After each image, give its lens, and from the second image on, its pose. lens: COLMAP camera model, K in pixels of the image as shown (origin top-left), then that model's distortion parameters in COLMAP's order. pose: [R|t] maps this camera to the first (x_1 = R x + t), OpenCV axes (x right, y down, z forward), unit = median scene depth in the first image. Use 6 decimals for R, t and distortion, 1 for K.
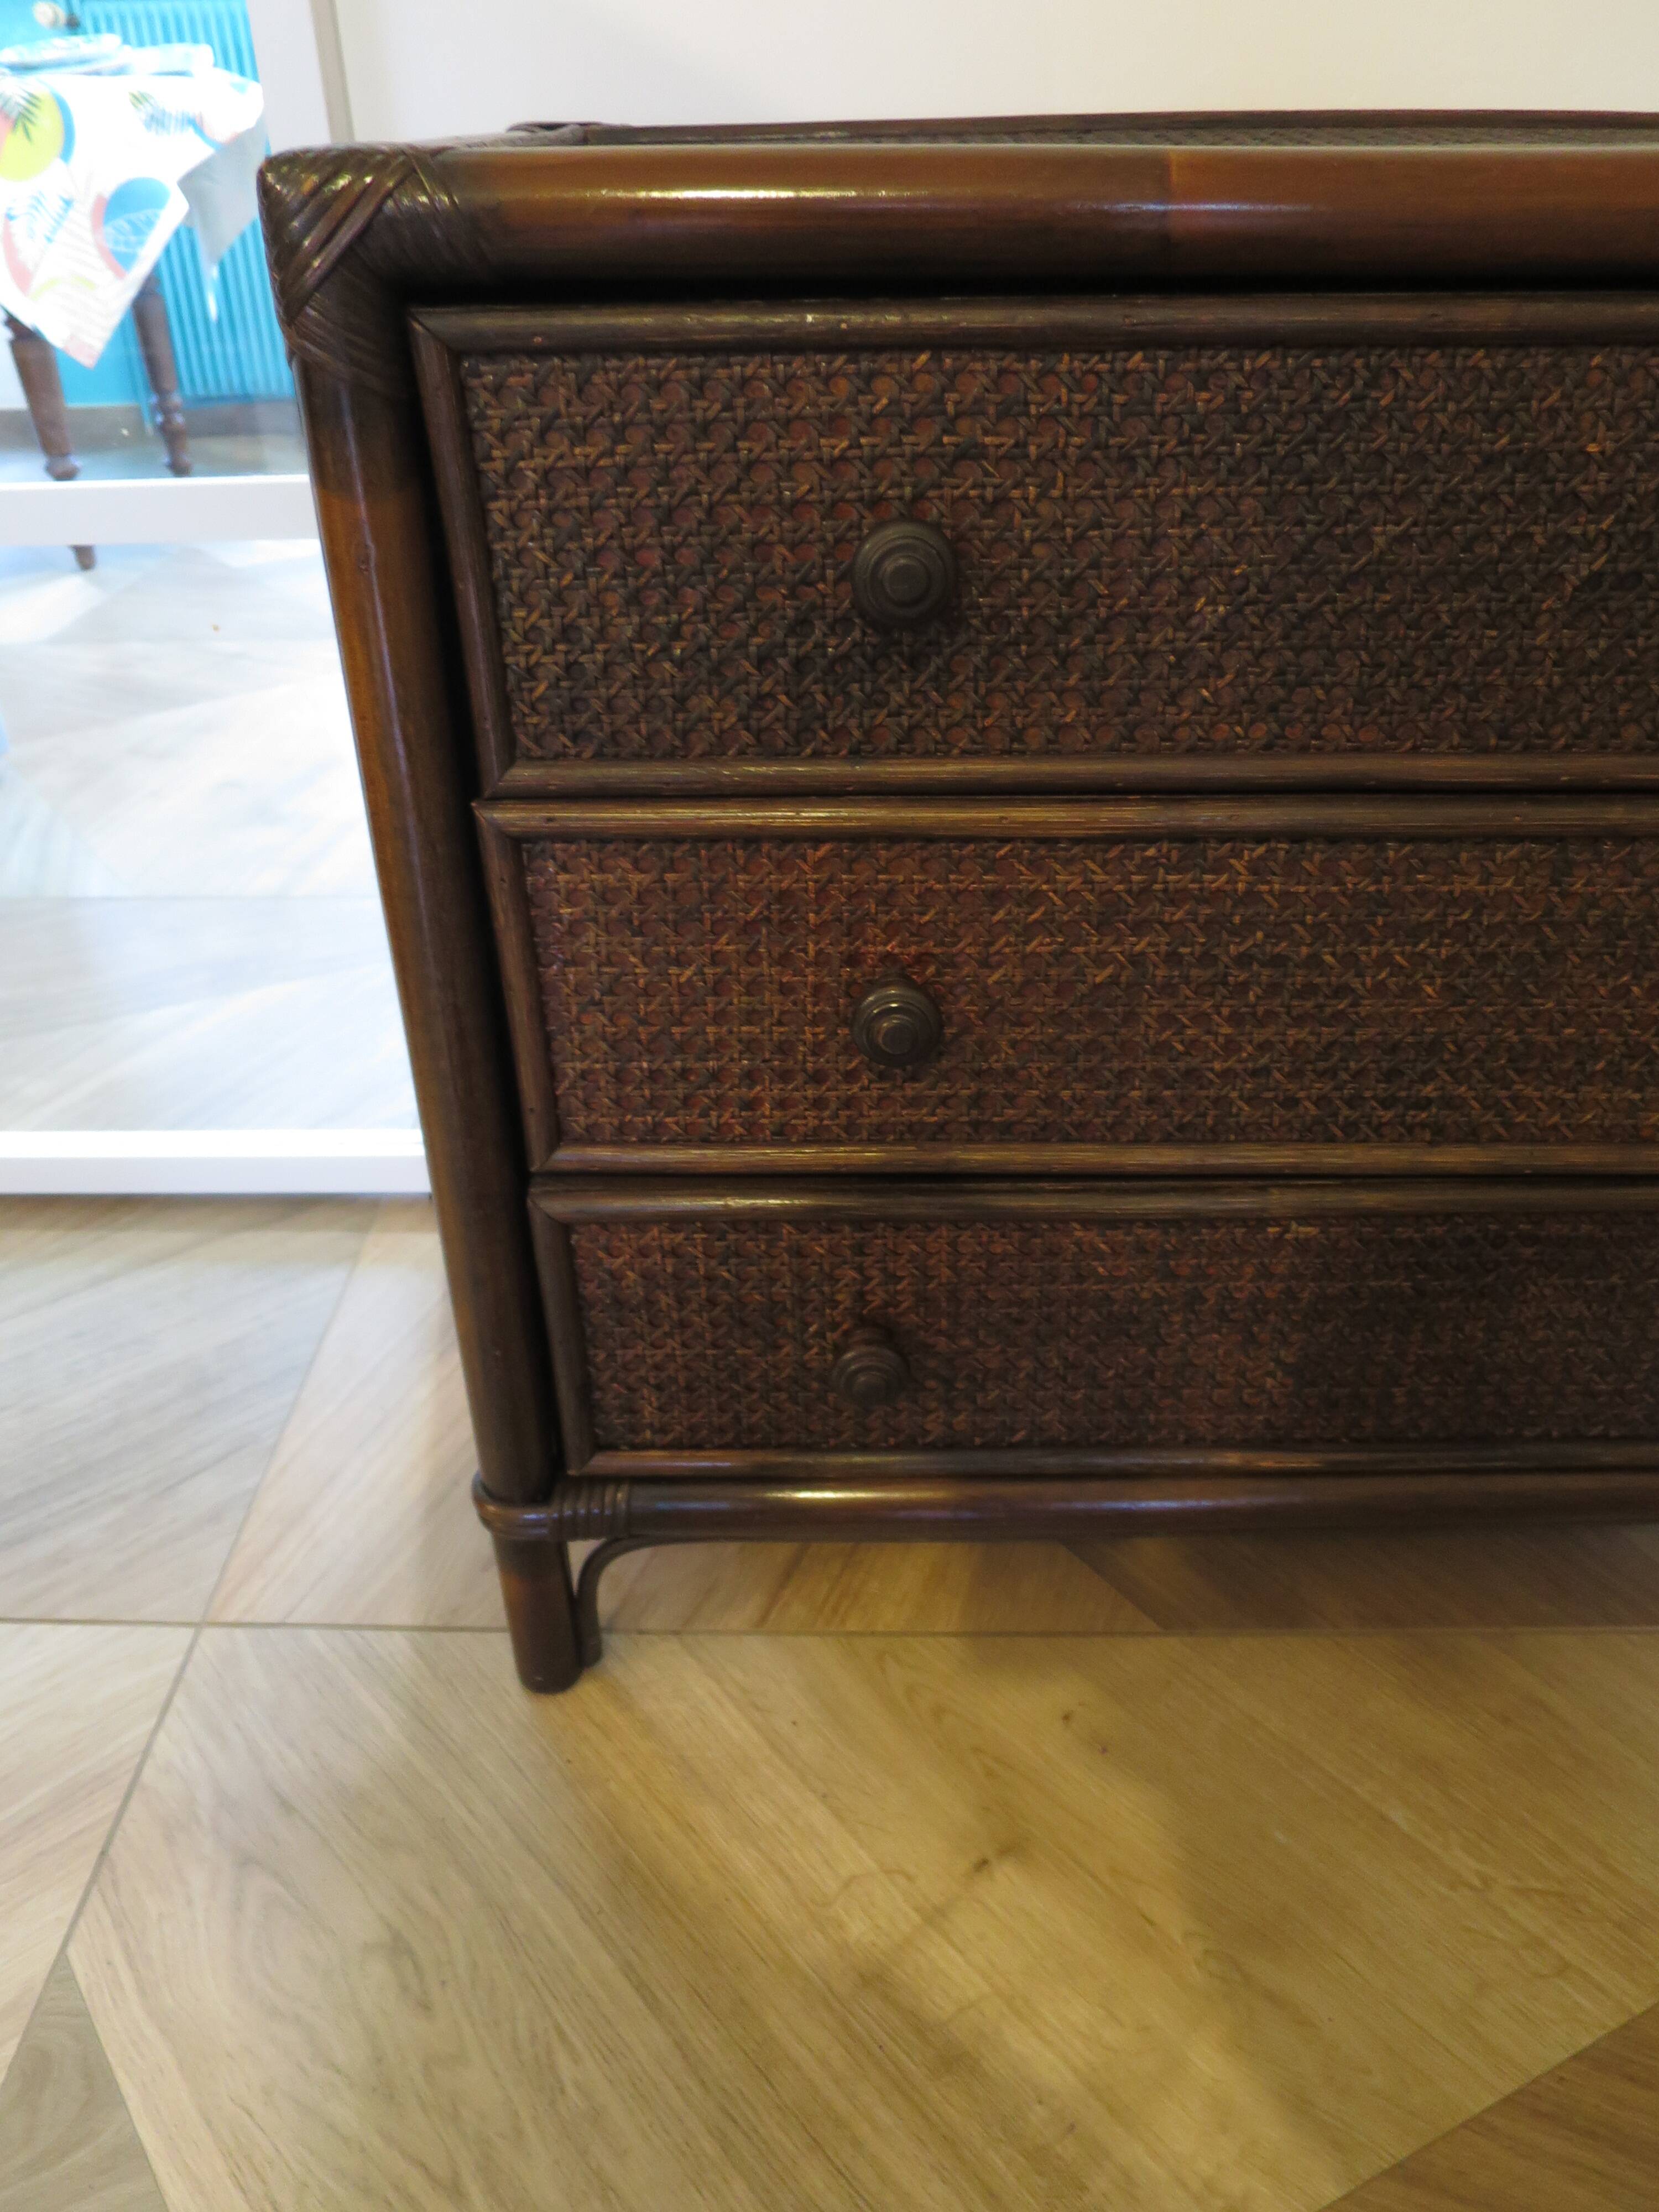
lens RADIAL K [[1606.3, 0, 831.9], [0, 1606.3, 1103.8], [0, 0, 1]] dist [-0.037742, 0.008700]
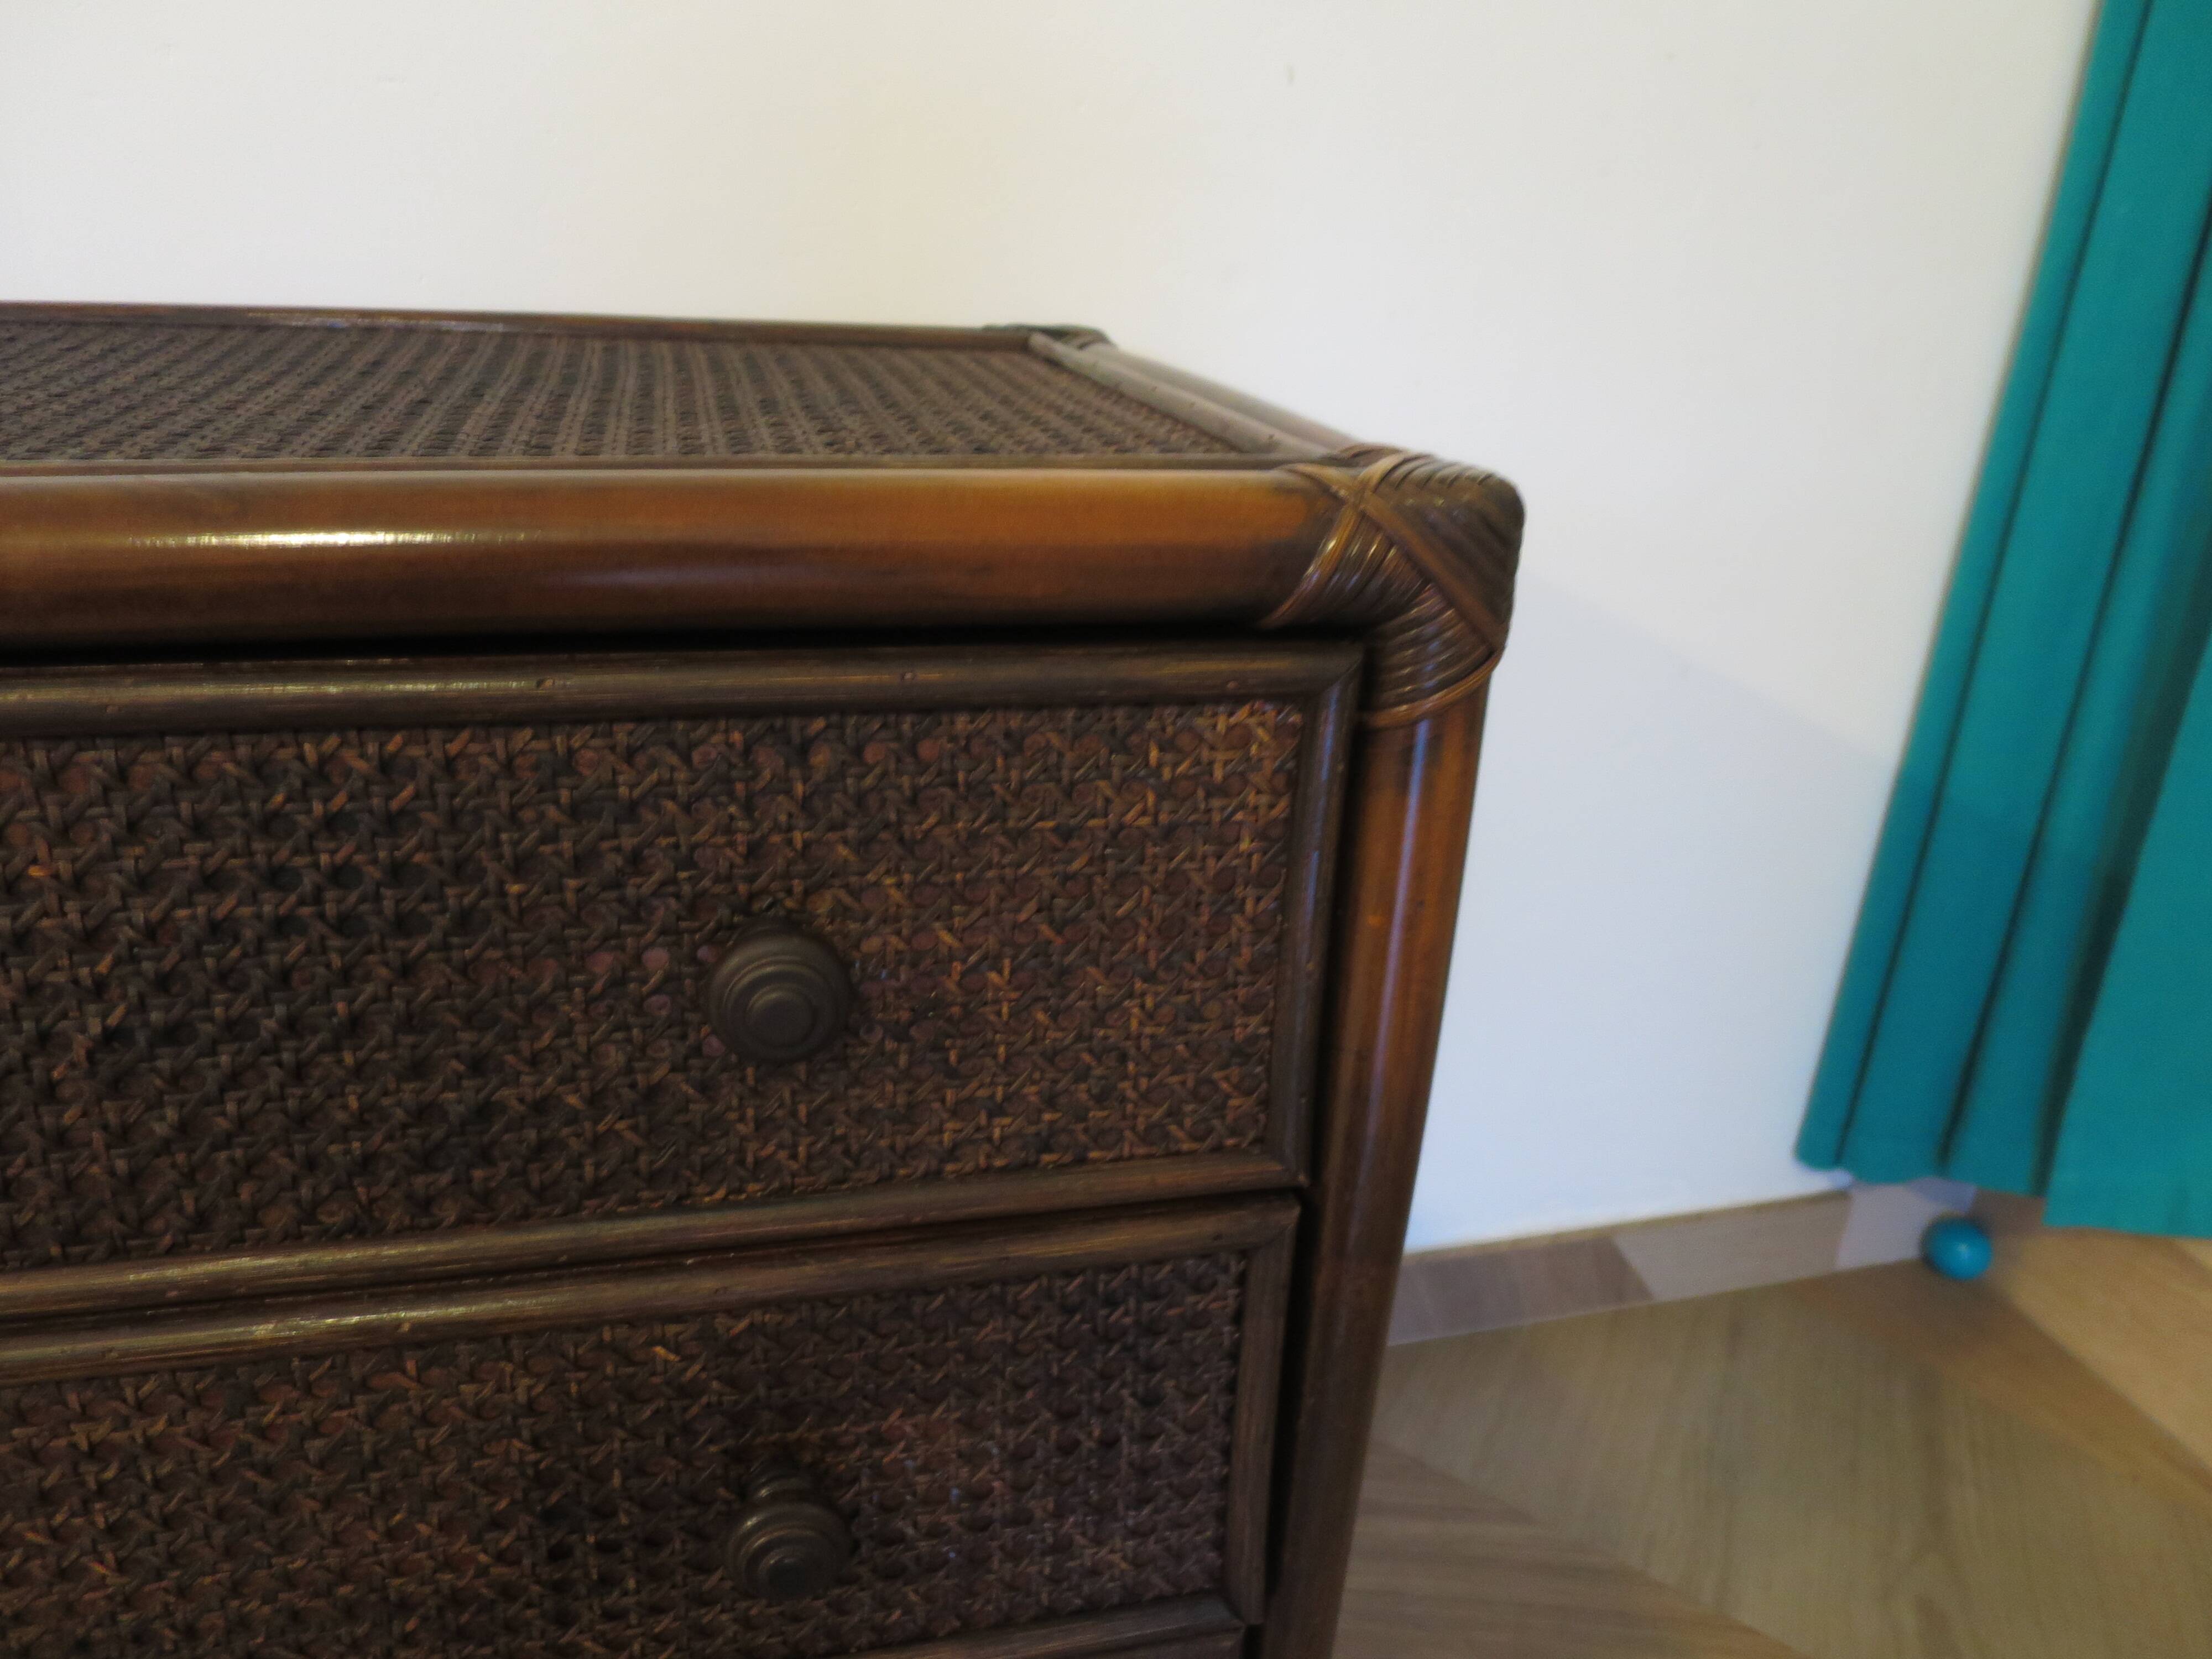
lens RADIAL K [[1606.3, 0, 1100.5], [0, 1606.3, 827.9], [0, 0, 1]] dist [-0.037742, 0.008700]
pose [[0.962256, -0.037327, 0.269574, 0.694313], [0.084947, 0.982254, -0.167214, -0.262870], [-0.258549, 0.183802, 0.948351, 0.219818]]
